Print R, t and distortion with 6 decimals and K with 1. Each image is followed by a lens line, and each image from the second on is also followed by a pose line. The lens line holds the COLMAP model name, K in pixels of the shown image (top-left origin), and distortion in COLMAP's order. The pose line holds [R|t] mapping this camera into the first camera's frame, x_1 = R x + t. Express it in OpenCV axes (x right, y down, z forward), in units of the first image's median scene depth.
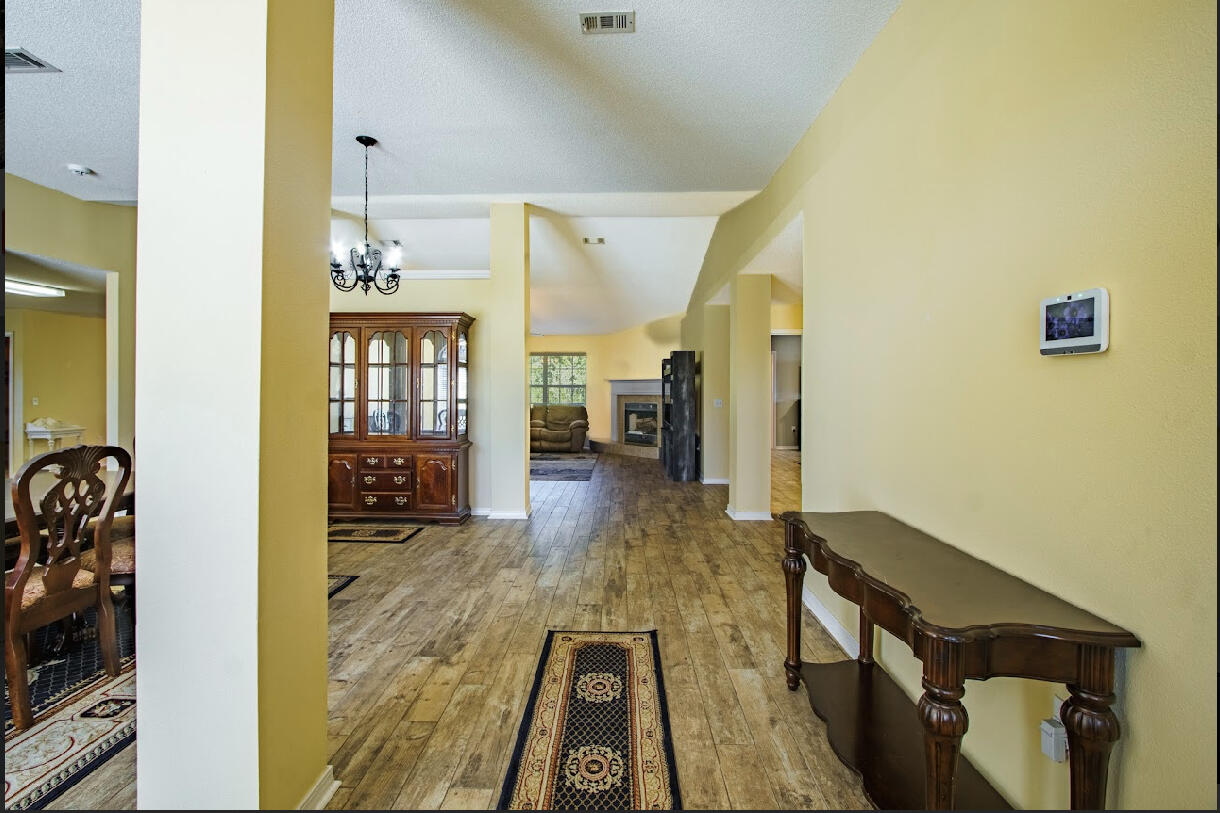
lens RADIAL K [[553.1, 0, 609.6], [0, 553.1, 388.7], [0, 0, 1]] dist [0.000570, 0.000013]
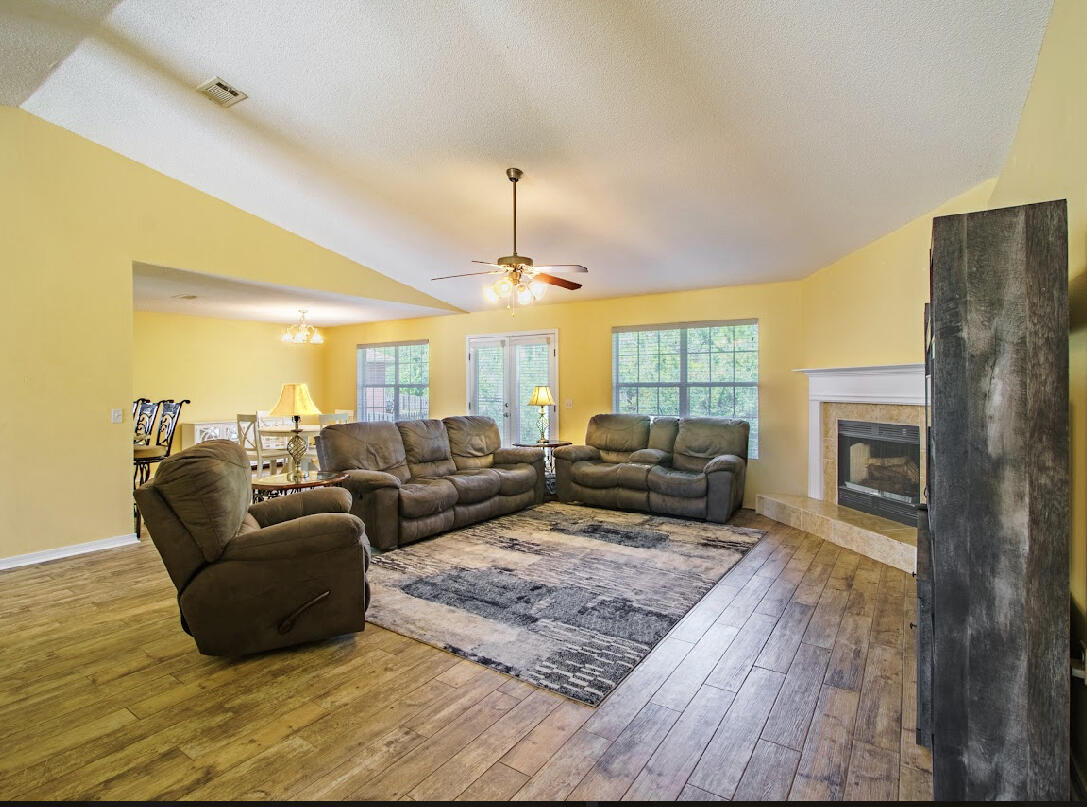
lens RADIAL K [[544.5, 0, 554.4], [0, 544.5, 384.1], [0, 0, 1]] dist [-0.004836, -0.000705]
pose [[0.846968, -0.007334, -0.531593, 0.069942], [0.004148, 0.999966, -0.007187, -0.002427], [0.531627, 0.003882, 0.846969, 0.503758]]
